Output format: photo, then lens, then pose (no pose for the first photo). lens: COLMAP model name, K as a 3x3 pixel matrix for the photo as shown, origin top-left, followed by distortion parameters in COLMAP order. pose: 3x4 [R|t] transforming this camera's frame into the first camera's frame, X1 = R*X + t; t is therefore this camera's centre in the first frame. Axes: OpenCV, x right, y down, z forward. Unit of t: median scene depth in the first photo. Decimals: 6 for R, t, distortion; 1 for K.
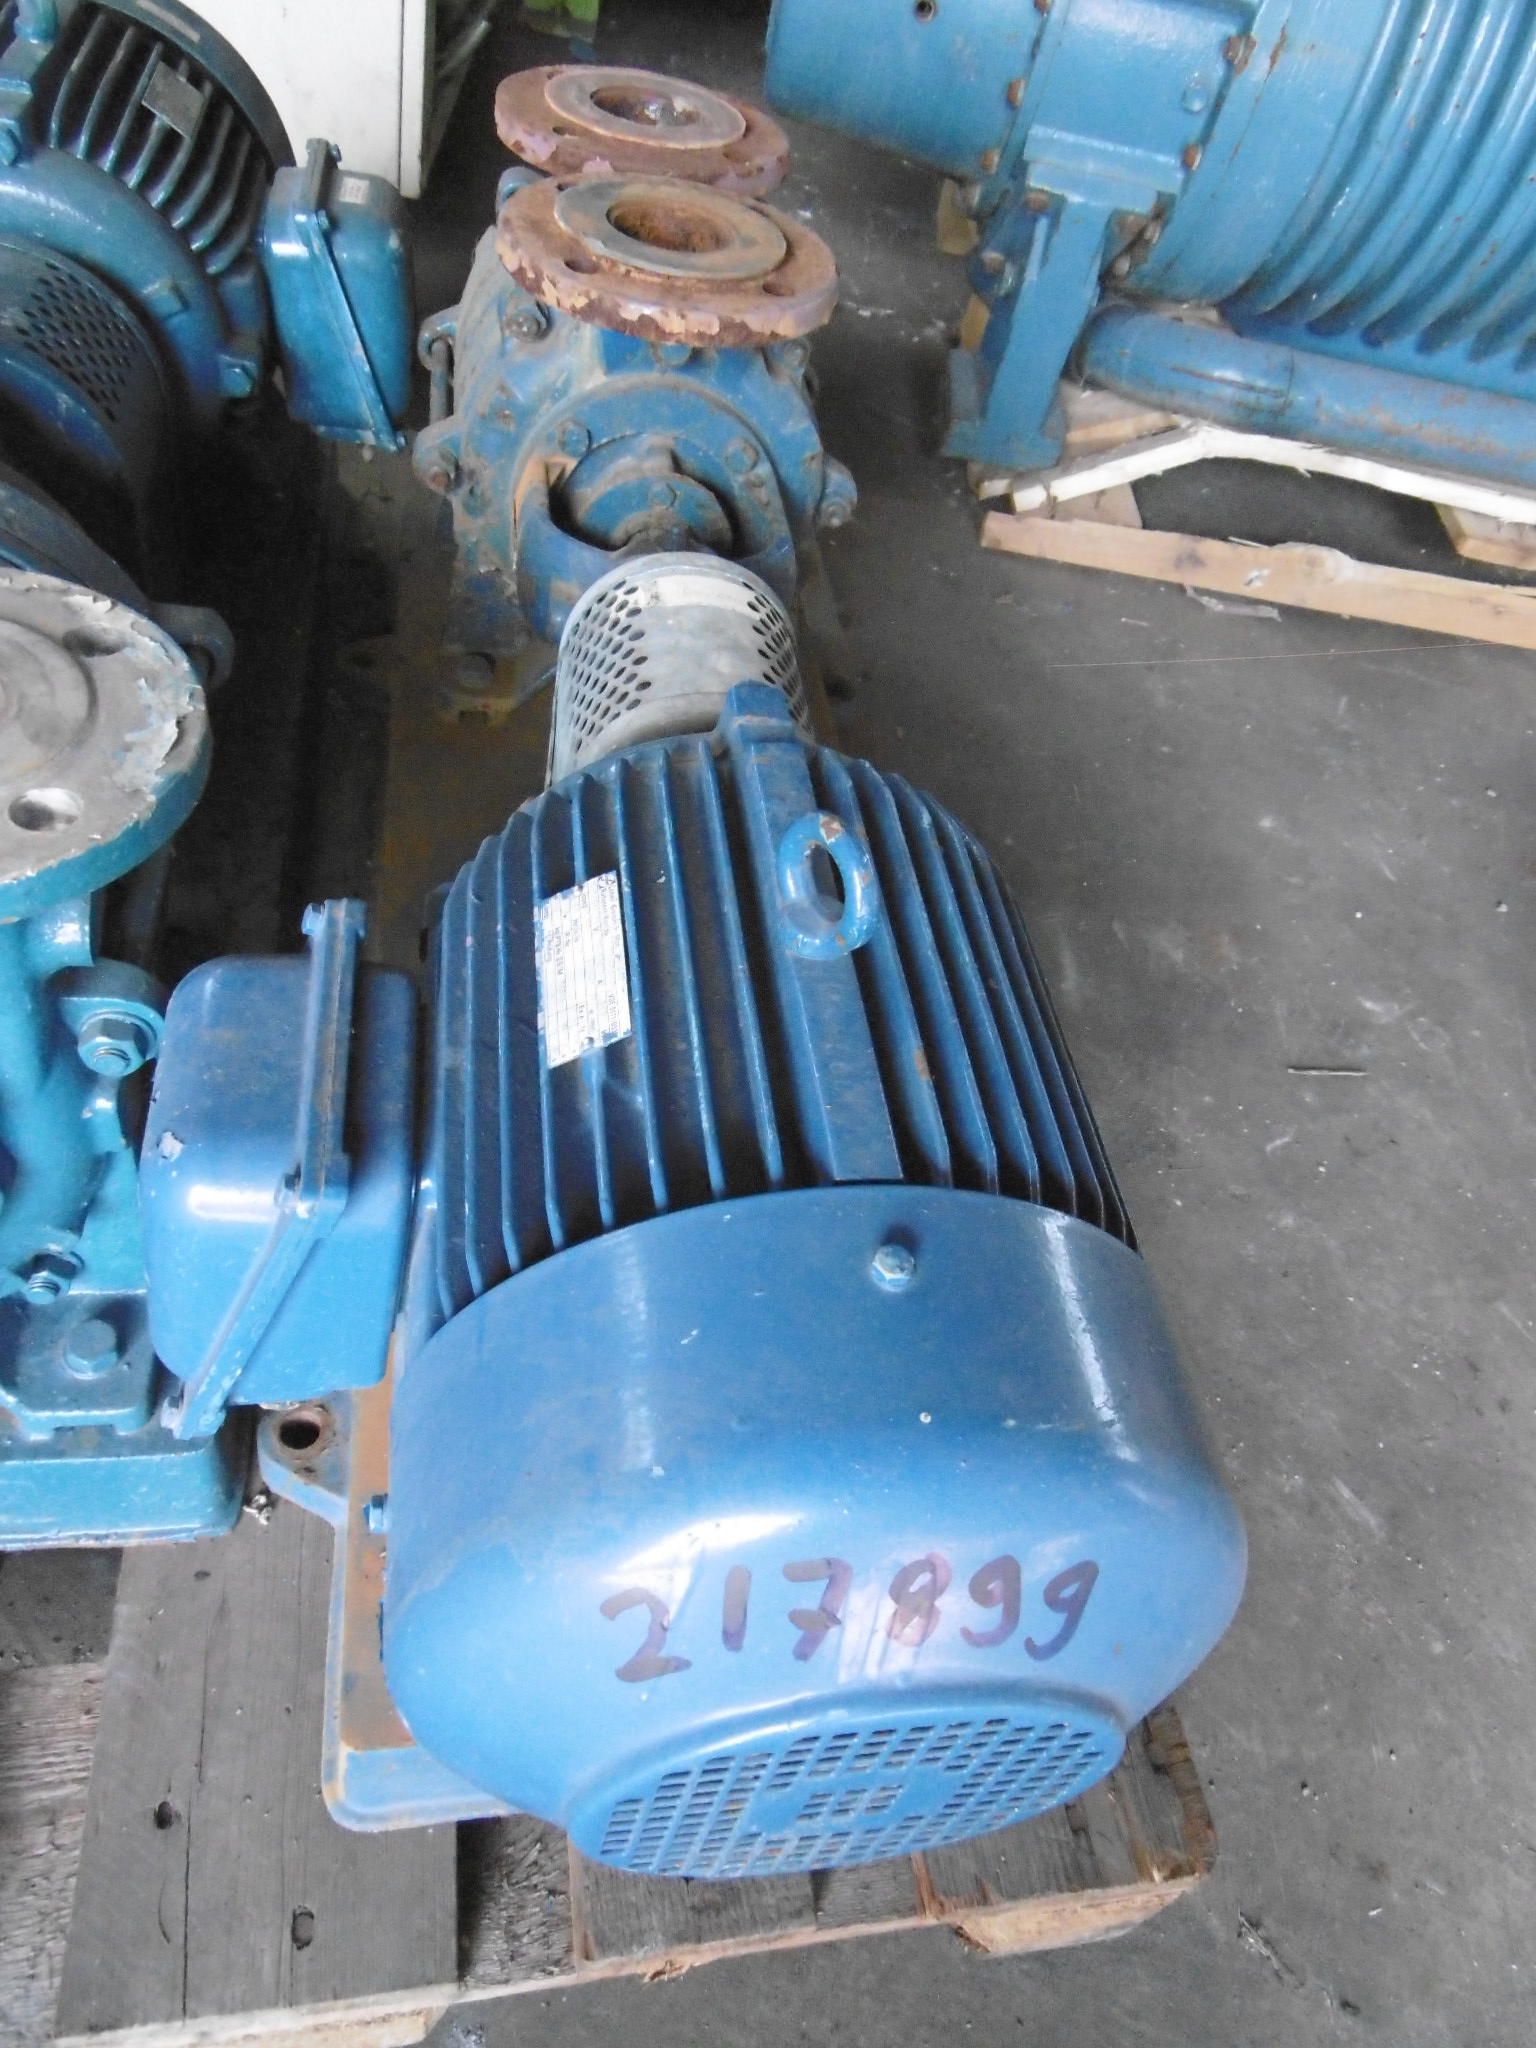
lens RADIAL K [[1402.1, 0, 768.0], [0, 1402.1, 1024.0], [0, 0, 1]] dist [0.068675, 0.001172]
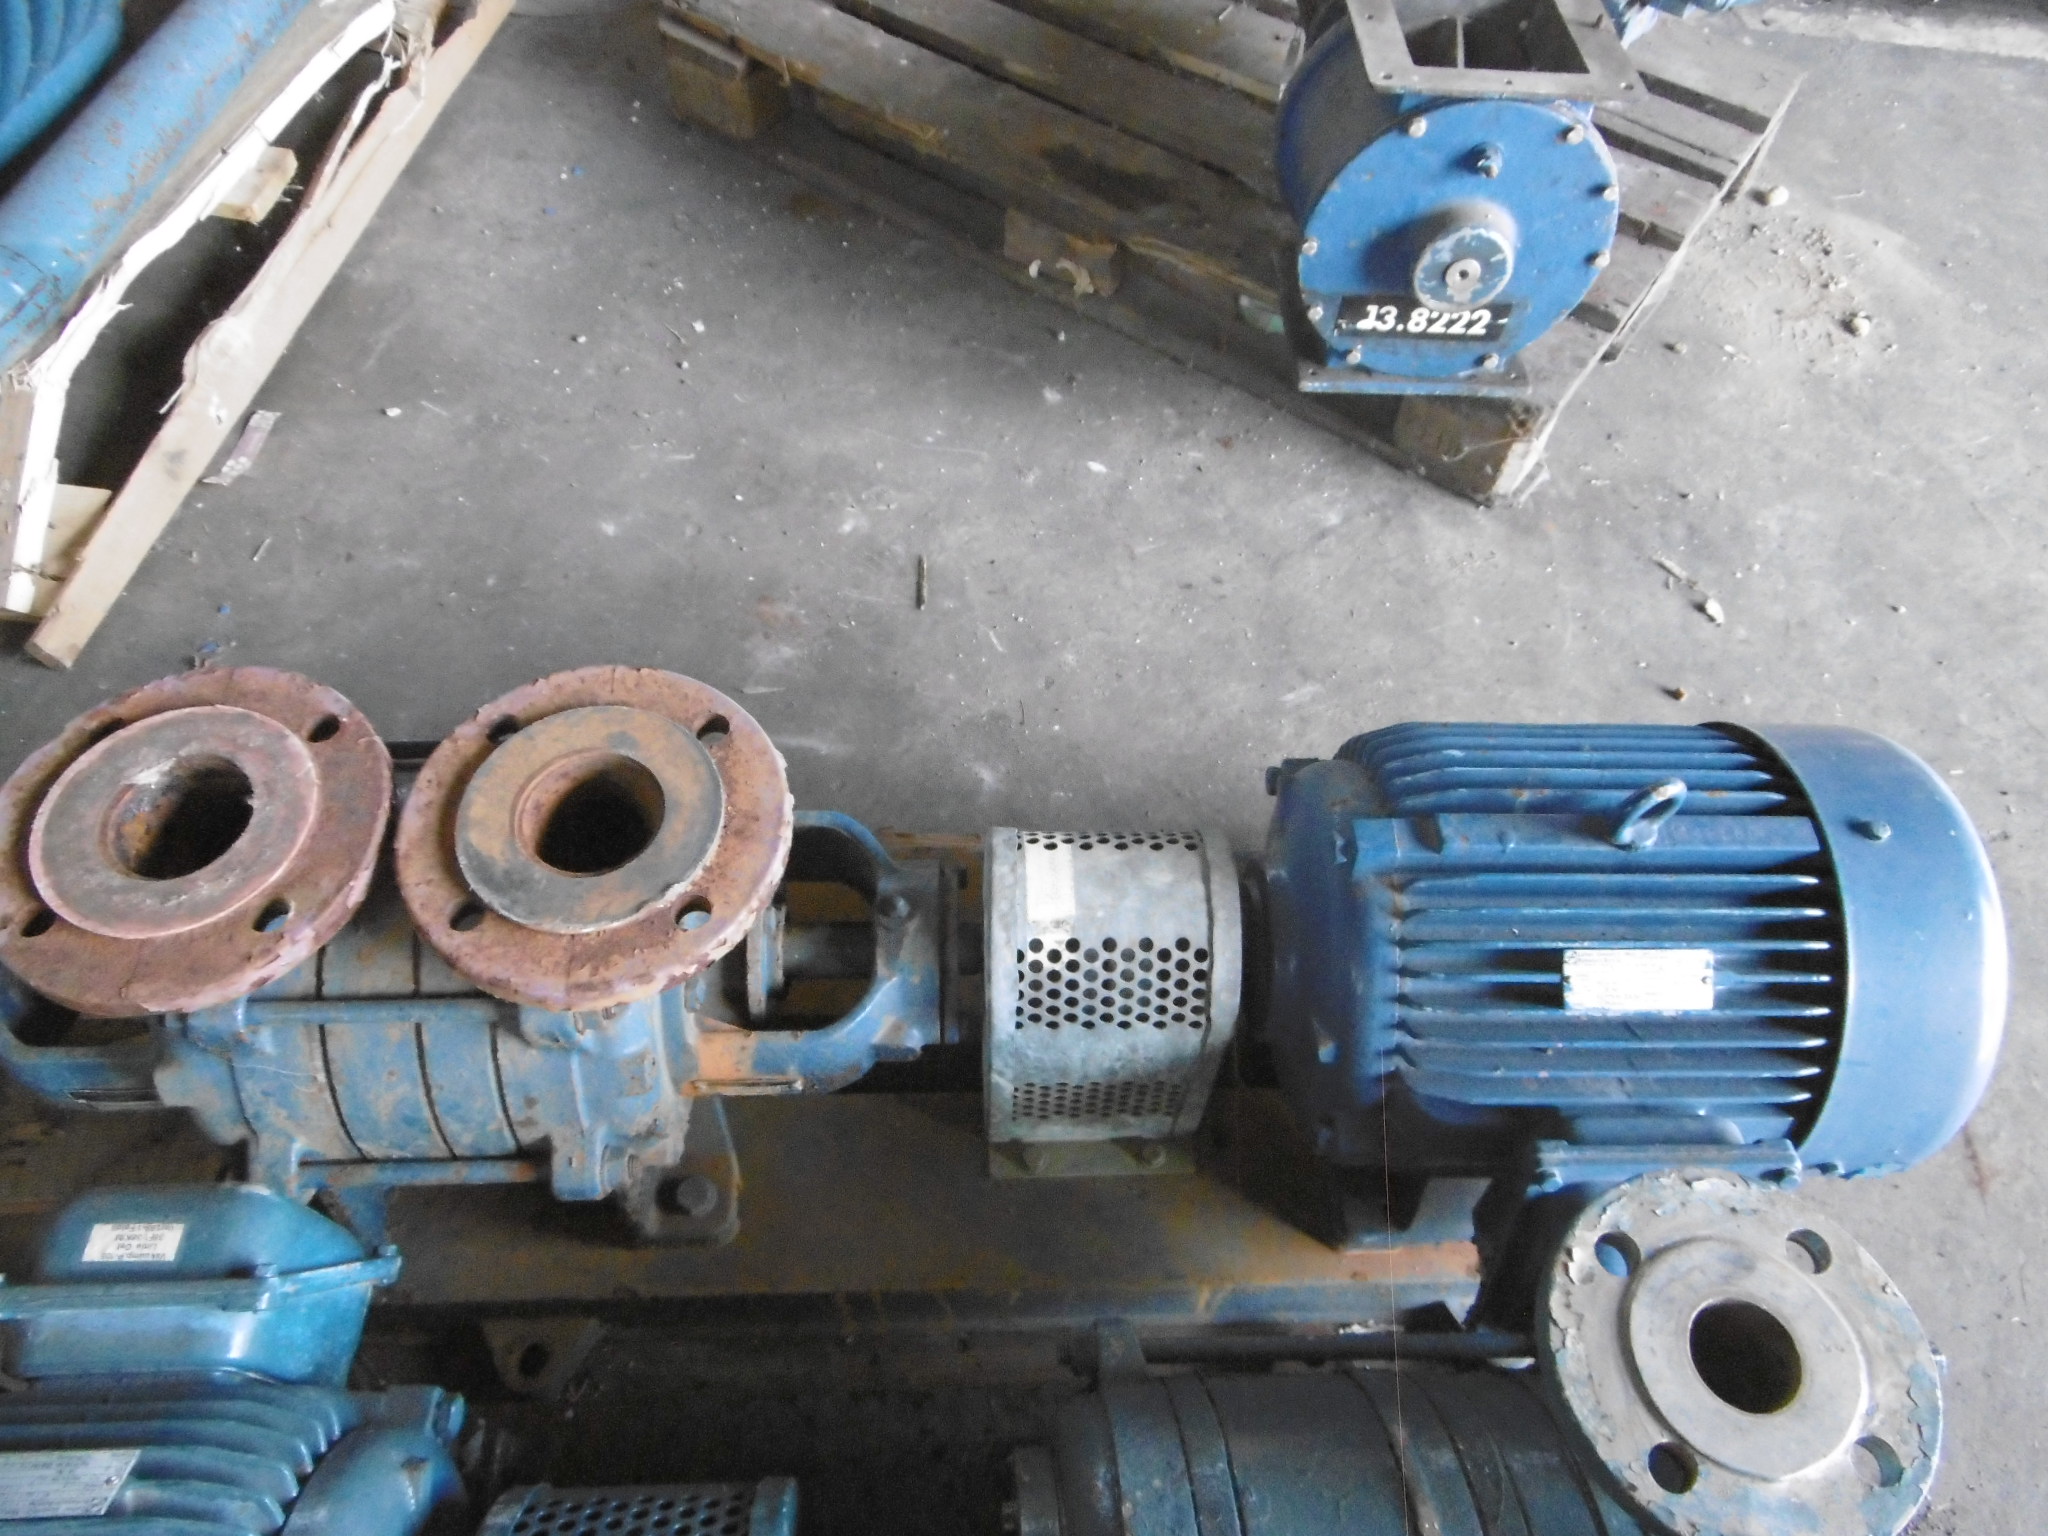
lens RADIAL K [[1402.1, 0, 1081.3], [0, 1402.1, 763.9], [0, 0, 1]] dist [0.068675, 0.001172]
pose [[0.131683, -0.909466, 0.394376, -0.186853], [0.753906, 0.350201, 0.555864, -0.443401], [-0.643650, 0.224125, 0.731767, 0.066188]]
